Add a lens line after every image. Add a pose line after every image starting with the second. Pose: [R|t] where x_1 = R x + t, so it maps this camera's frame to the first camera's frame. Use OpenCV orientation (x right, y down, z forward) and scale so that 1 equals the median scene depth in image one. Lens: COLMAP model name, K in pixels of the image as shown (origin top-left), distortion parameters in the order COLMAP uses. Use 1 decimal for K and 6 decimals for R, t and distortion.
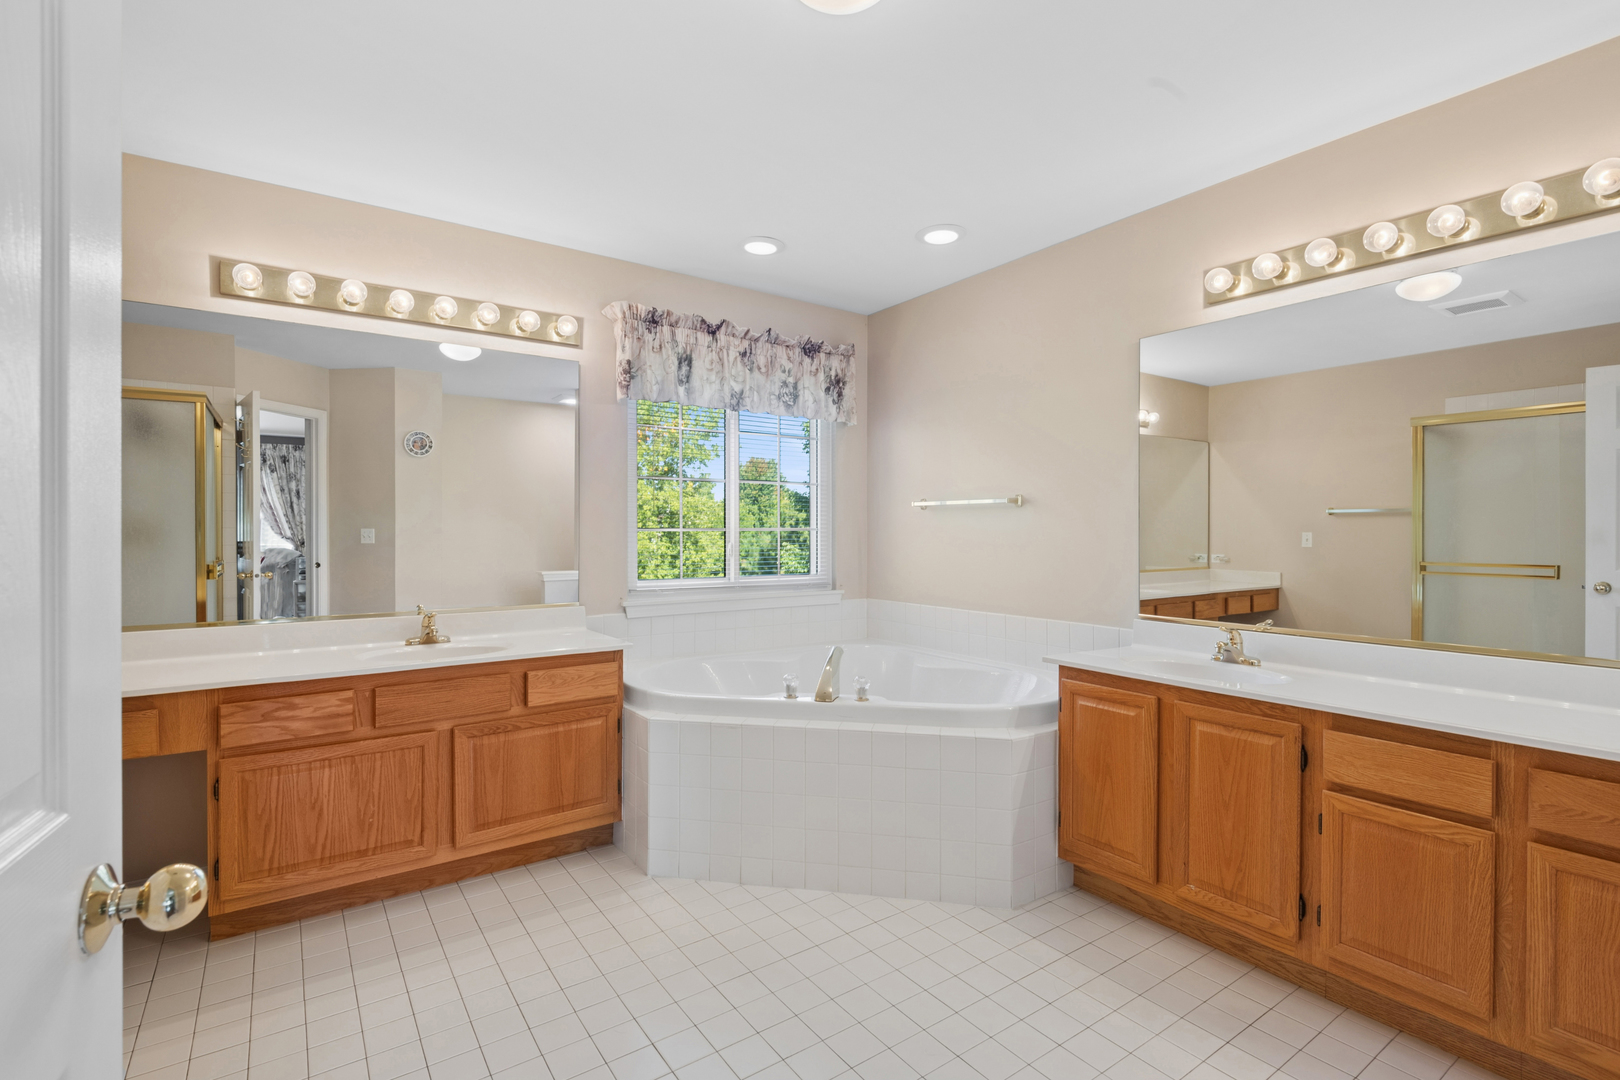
lens RADIAL K [[753.7, 0, 806.7], [0, 753.7, 539.4], [0, 0, 1]] dist [-0.000588, -0.006770]
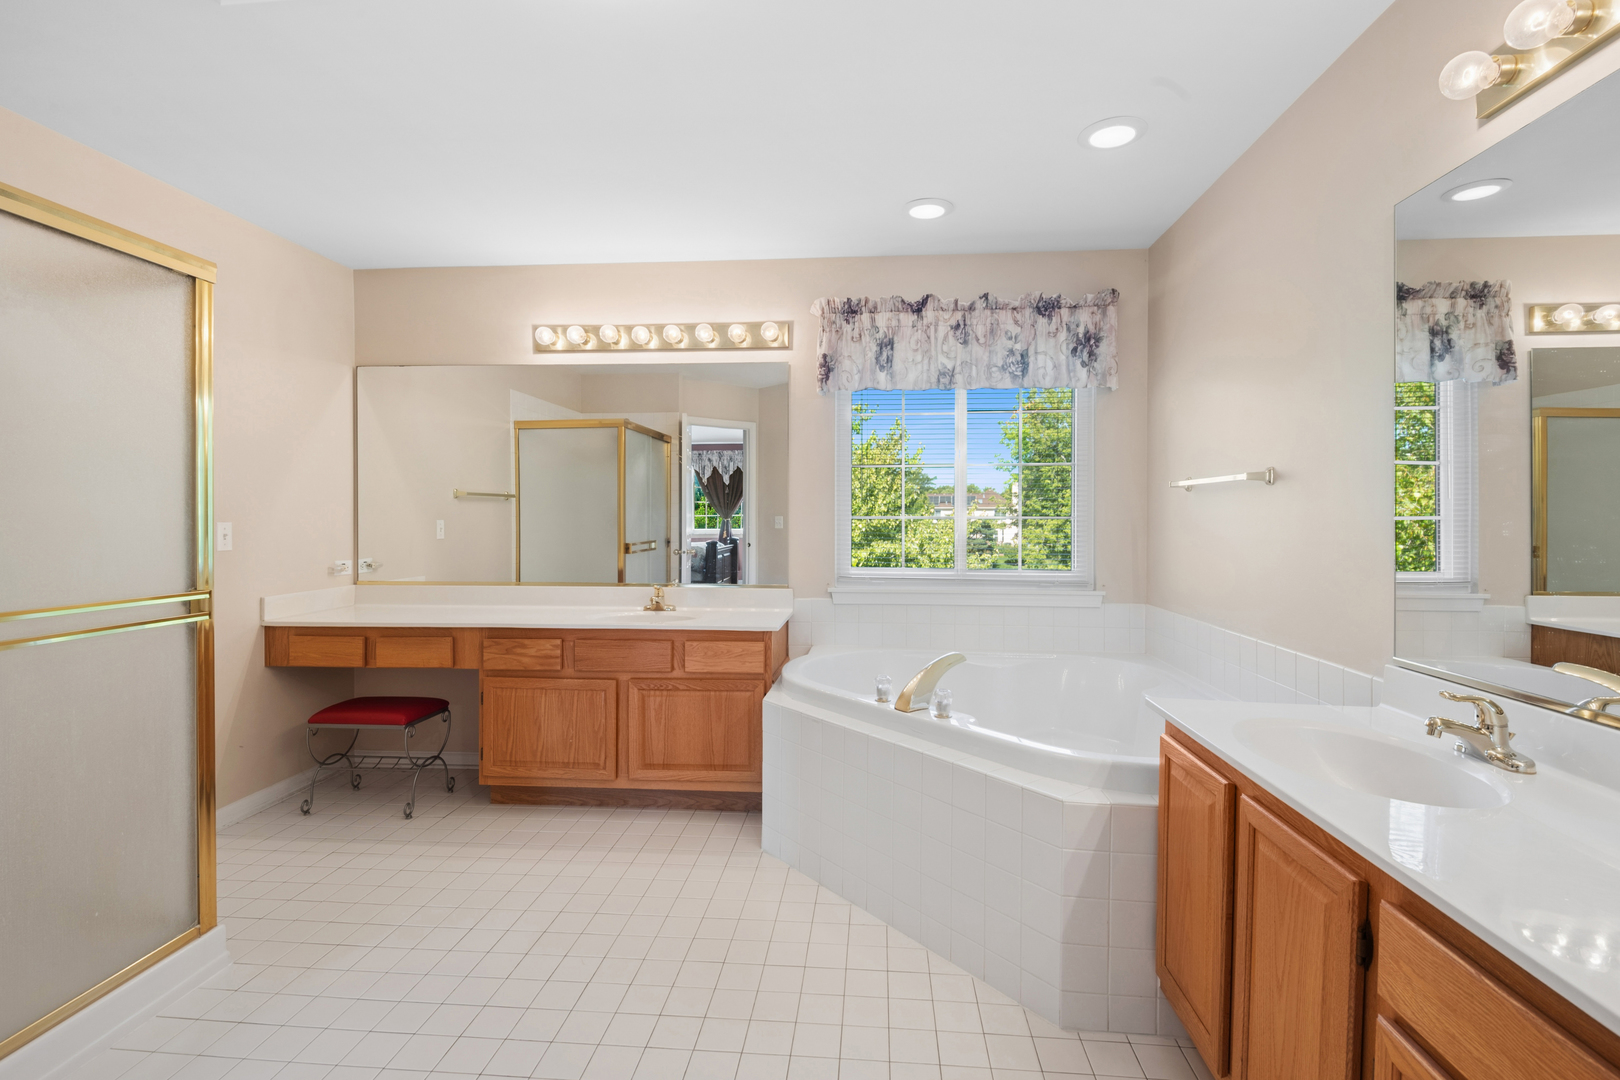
lens RADIAL K [[753.7, 0, 798.9], [0, 753.7, 526.8], [0, 0, 1]] dist [-0.000588, -0.006770]
pose [[0.753999, 0.006638, -0.656842, 0.415505], [-0.007526, 0.999971, 0.001467, -0.001904], [0.656832, 0.003837, 0.754027, 0.198297]]
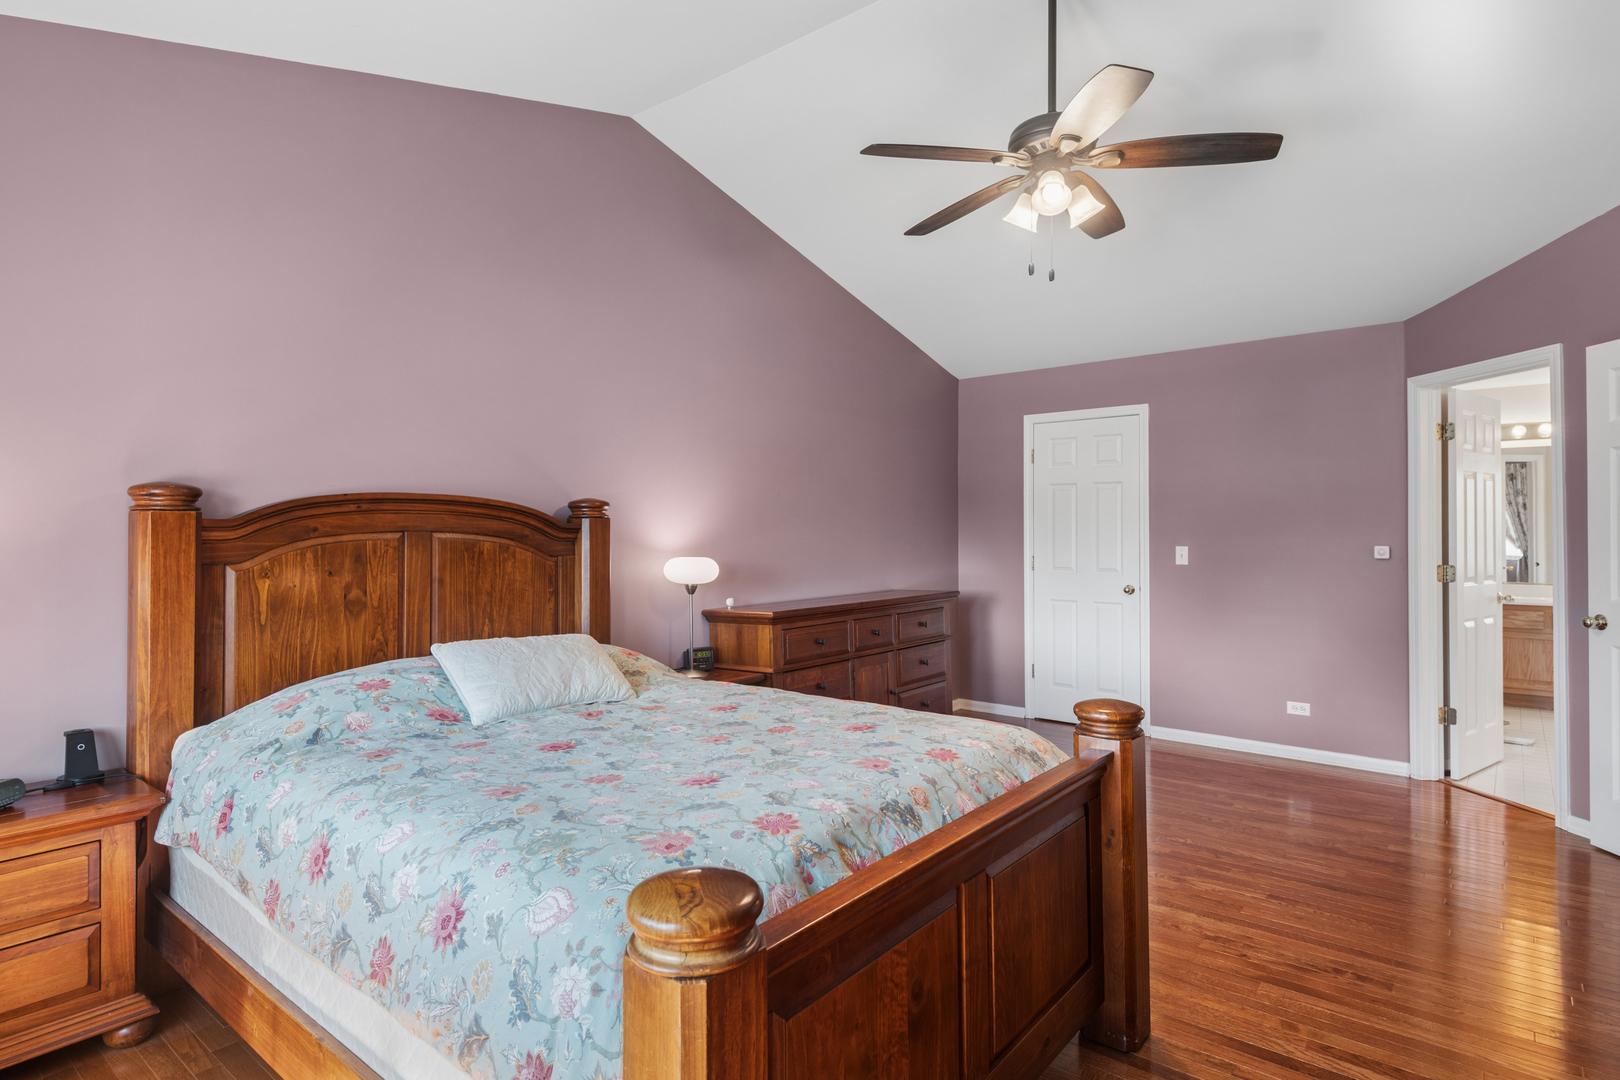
lens RADIAL K [[863.9, 0, 809.6], [0, 863.9, 534.3], [0, 0, 1]] dist [0.000186, 0.000029]
pose [[0.277941, -0.002523, -0.960595, 1.032162], [-0.006055, 0.999972, -0.004378, -0.017621], [0.960579, 0.007033, 0.277918, -1.490296]]
